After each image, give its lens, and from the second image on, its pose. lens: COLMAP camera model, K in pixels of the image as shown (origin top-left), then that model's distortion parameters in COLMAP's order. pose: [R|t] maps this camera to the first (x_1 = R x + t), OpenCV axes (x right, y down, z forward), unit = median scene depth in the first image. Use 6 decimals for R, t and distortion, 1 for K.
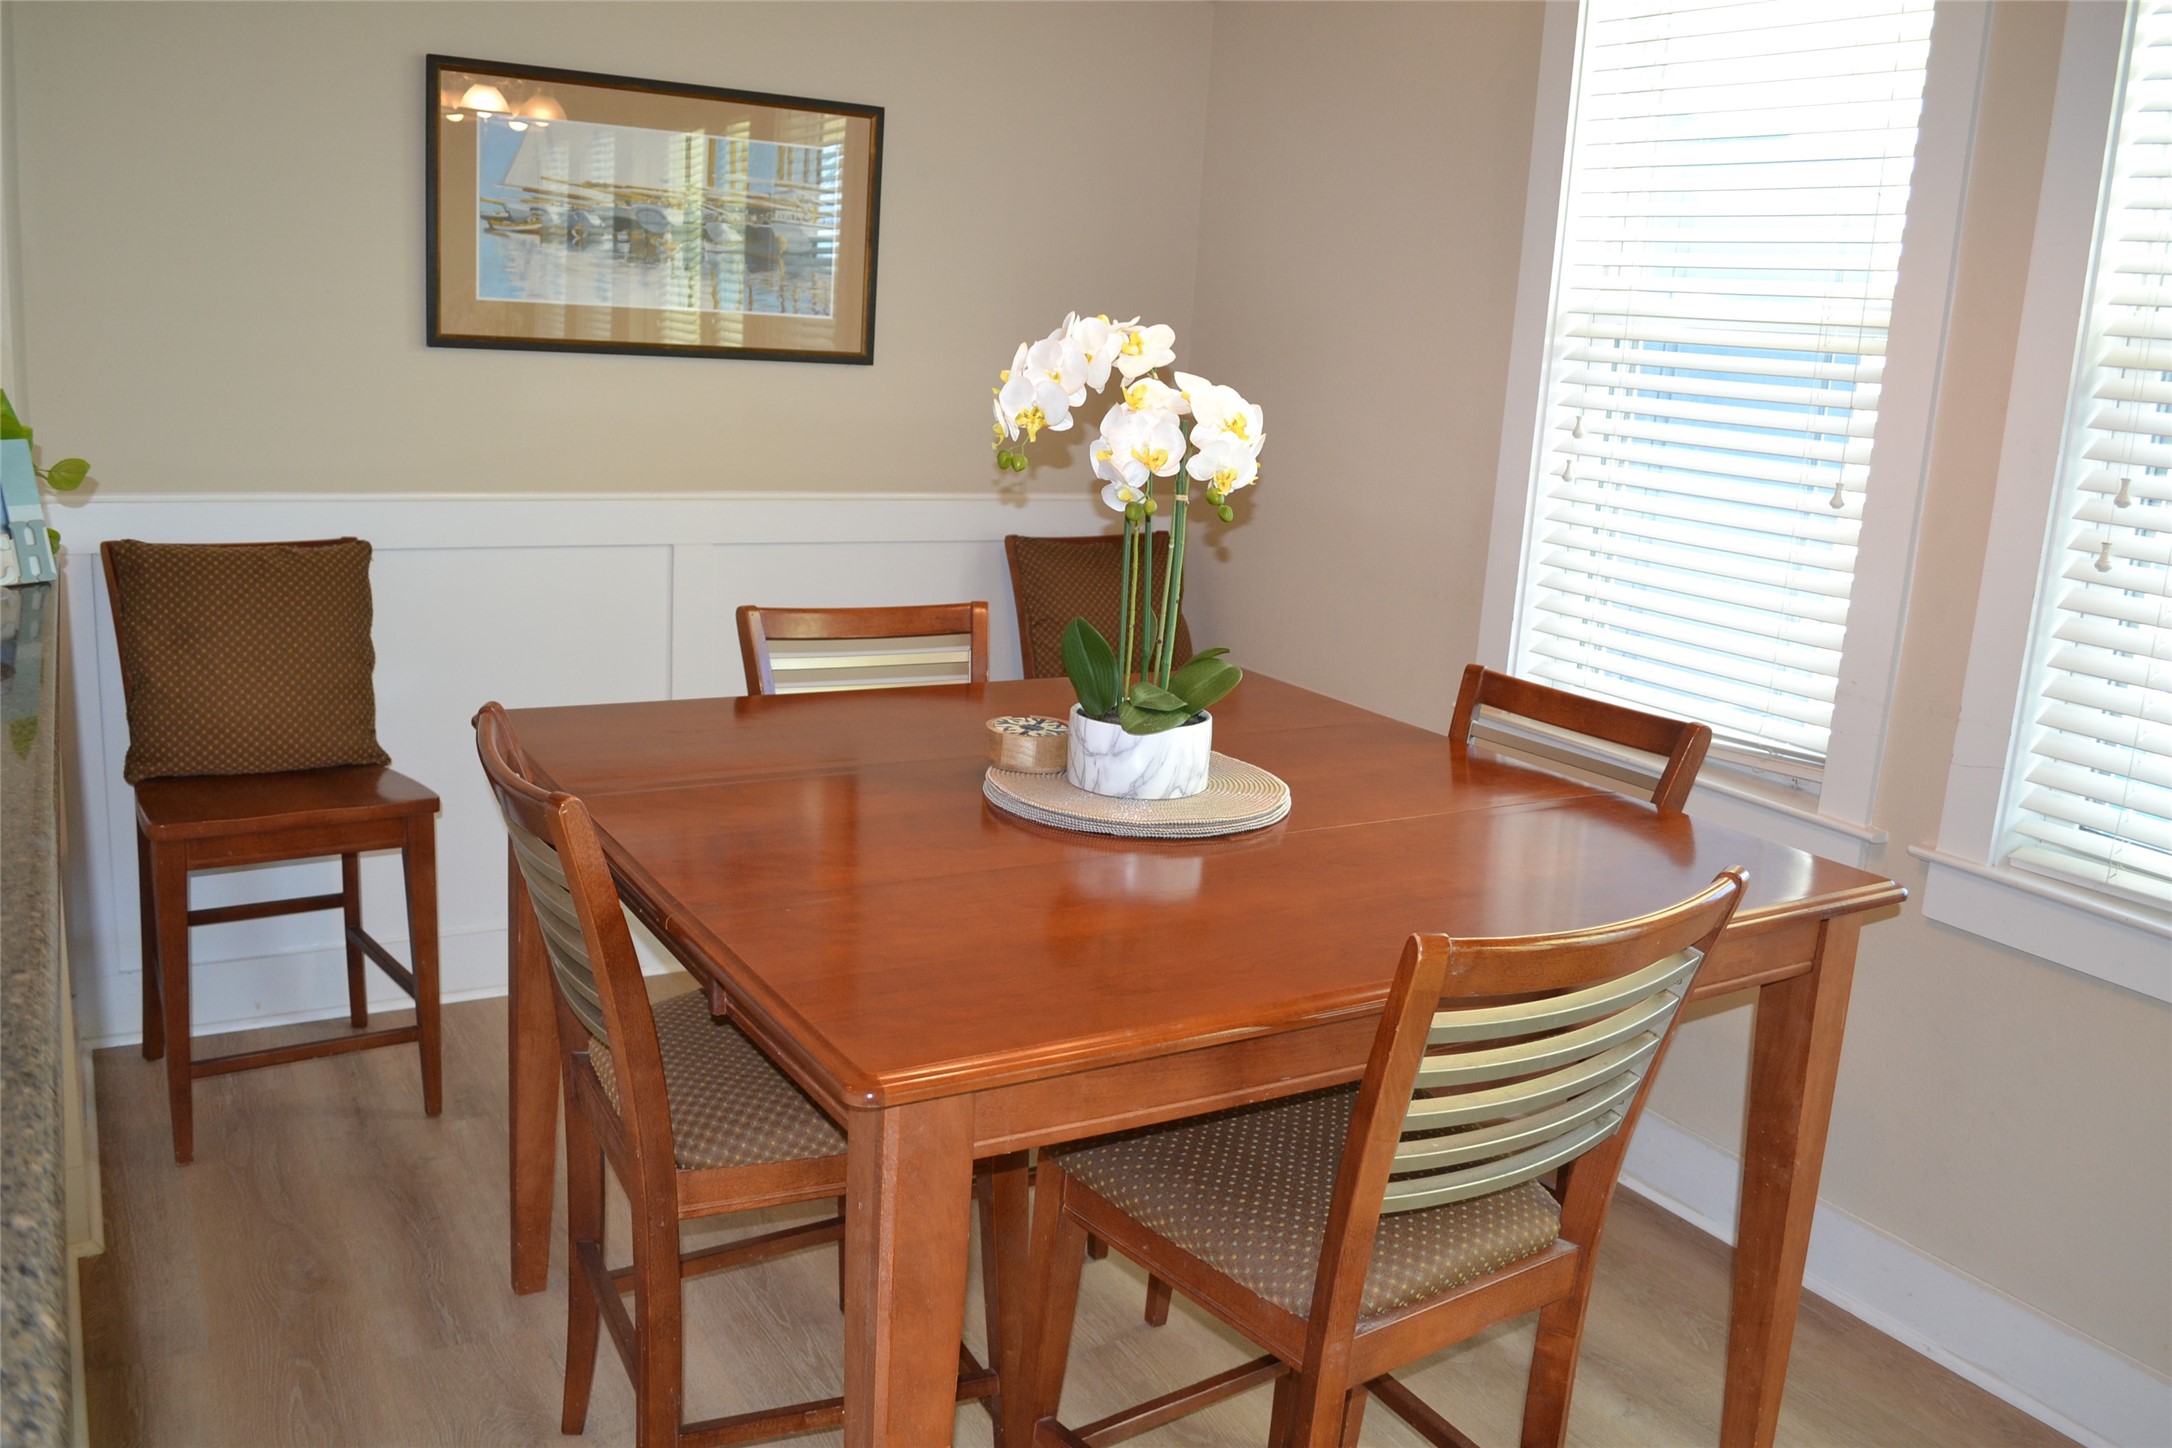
lens RADIAL K [[1733.6, 0, 1082.9], [0, 1733.6, 712.6], [0, 0, 1]] dist [-0.090115, 0.015849]
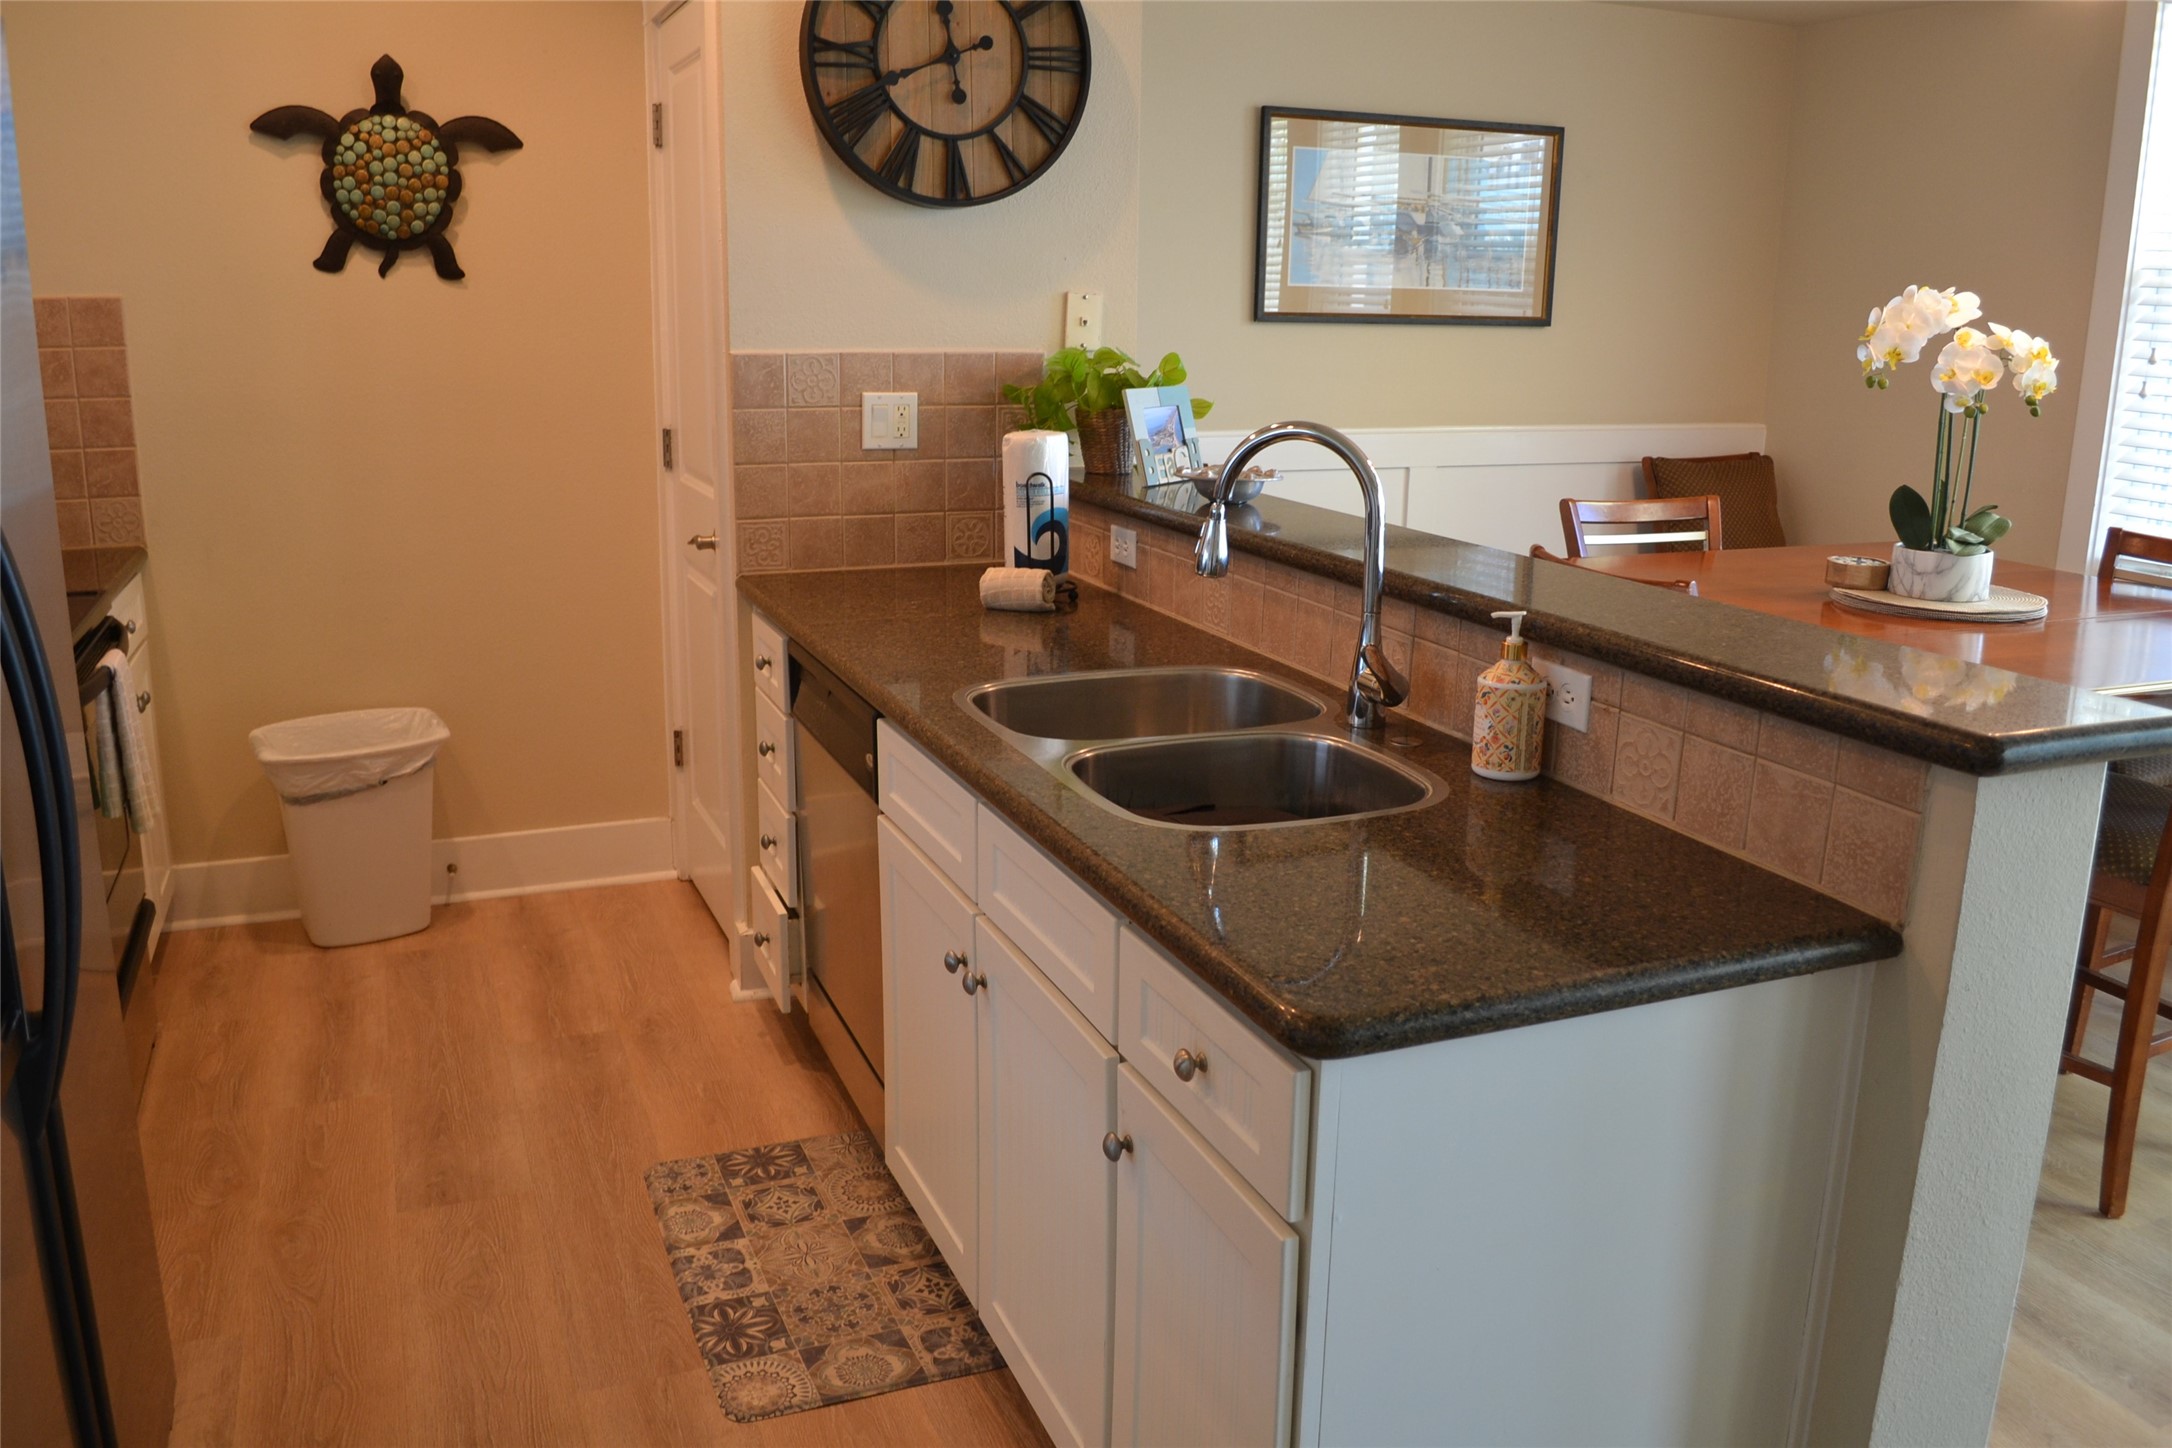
lens RADIAL K [[1733.6, 0, 1080.2], [0, 1733.6, 719.6], [0, 0, 1]] dist [-0.090115, 0.015849]
pose [[0.988009, -0.010760, -0.154022, -0.306419], [0.014287, 0.999660, 0.021811, 0.067451], [0.153735, -0.023750, 0.987827, -0.369786]]
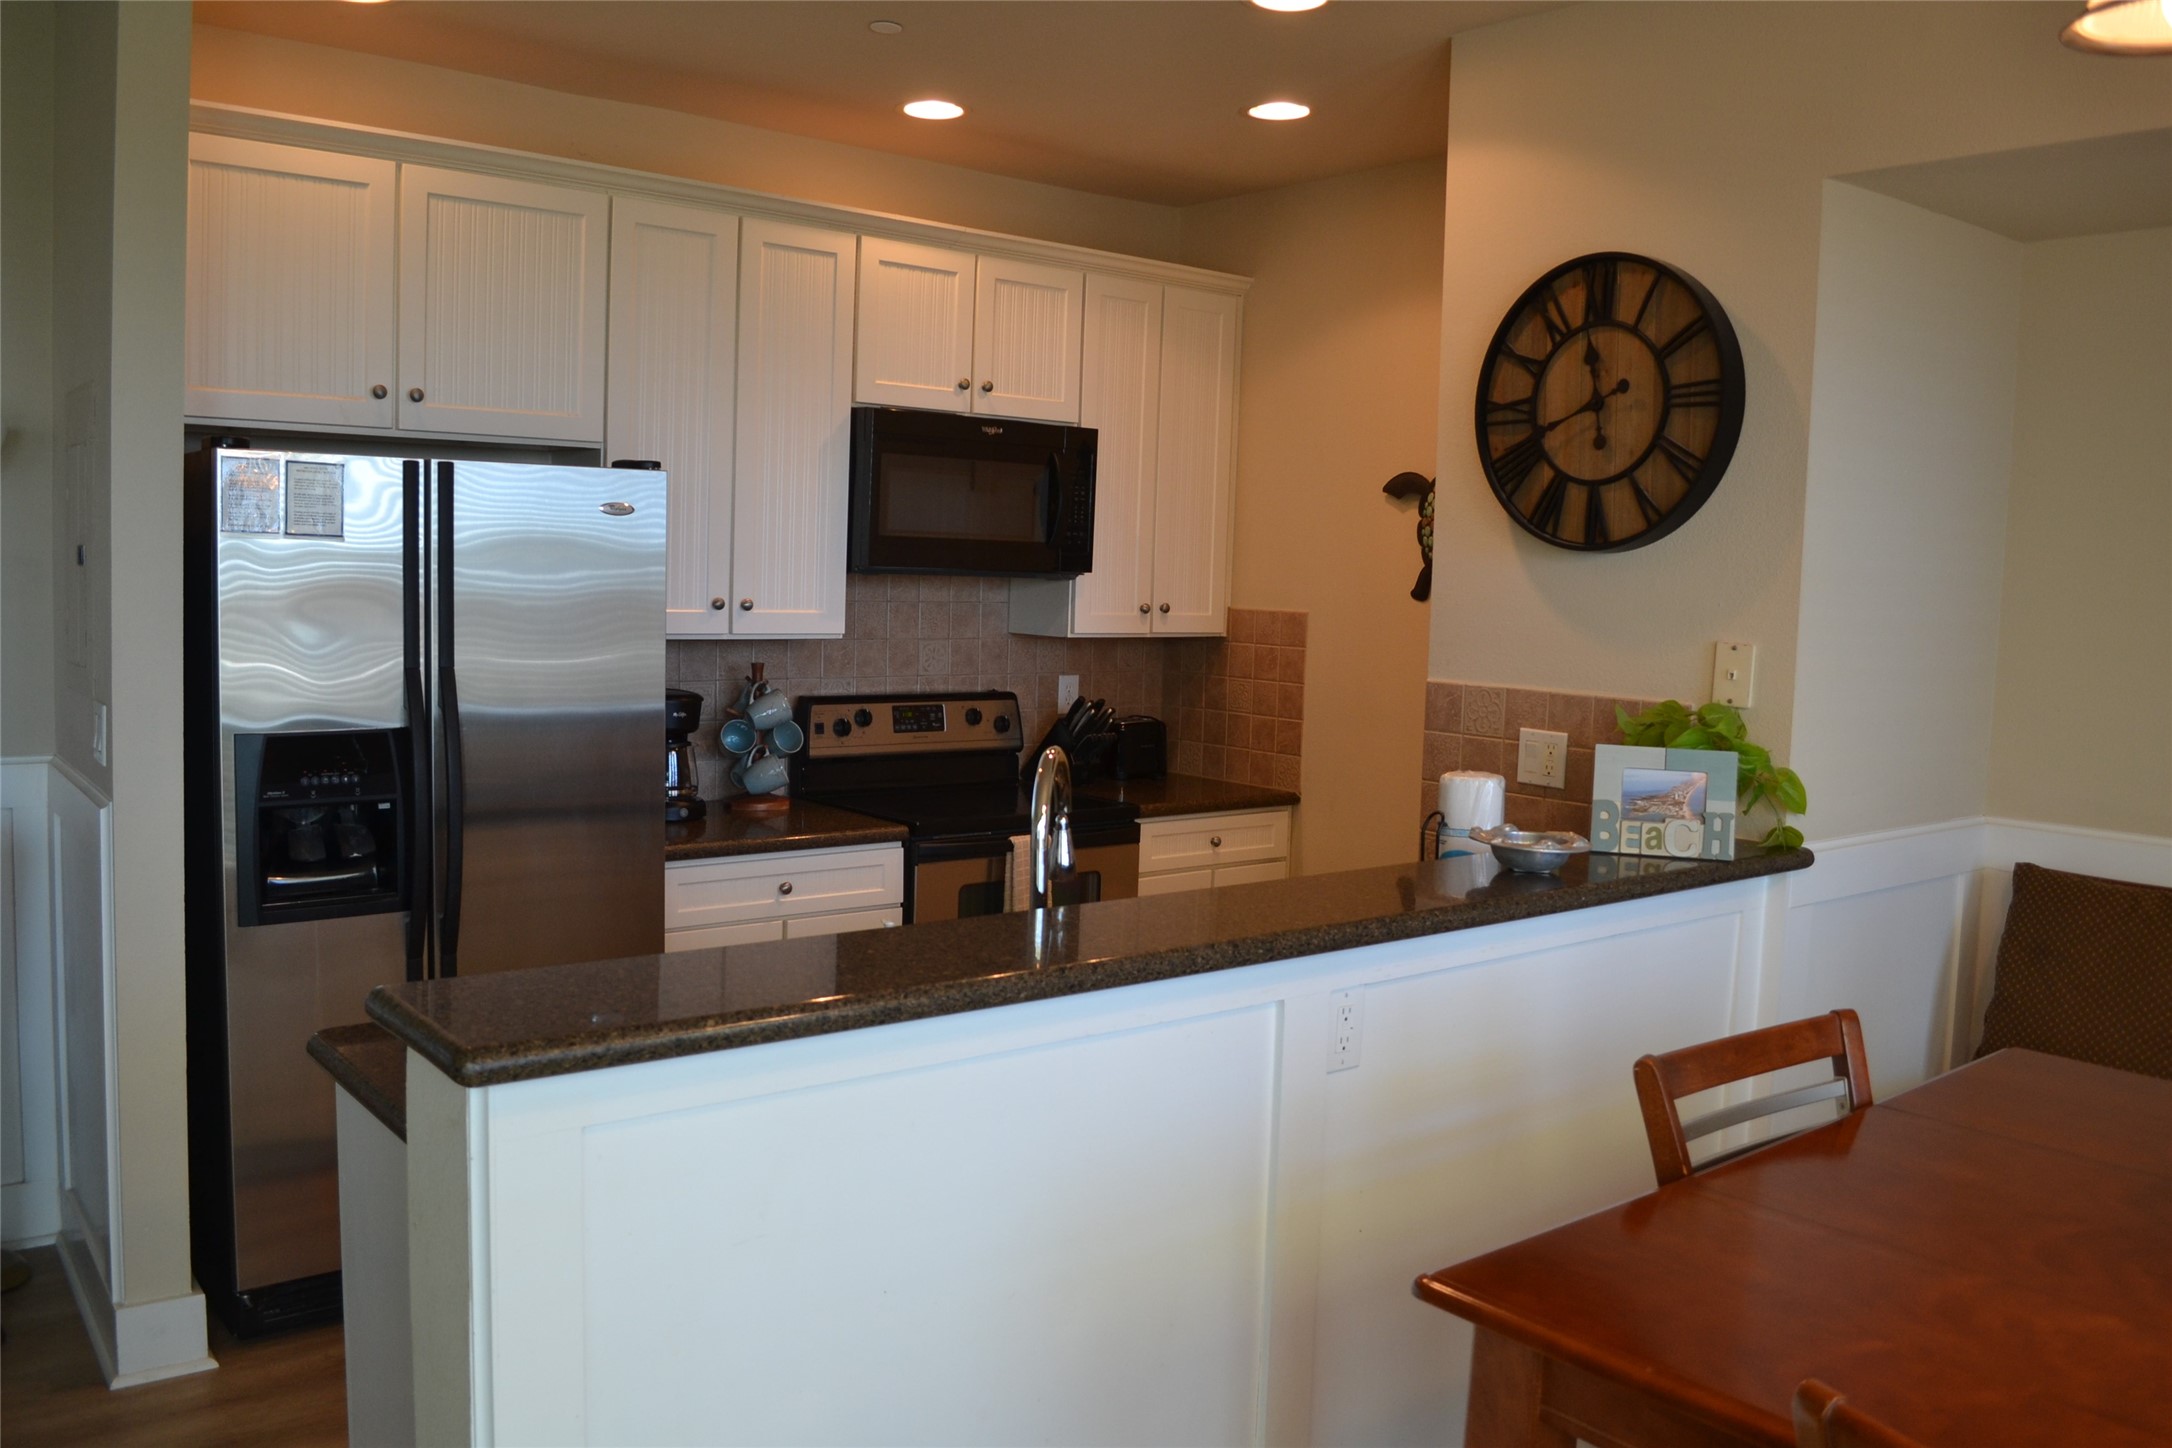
lens RADIAL K [[1733.6, 0, 1088.9], [0, 1733.6, 717.7], [0, 0, 1]] dist [-0.090115, 0.015849]
pose [[0.147664, 0.028041, -0.988640, 0.387658], [-0.232890, 0.972476, -0.007202, -0.039218], [0.961227, 0.231308, 0.150130, 0.193460]]
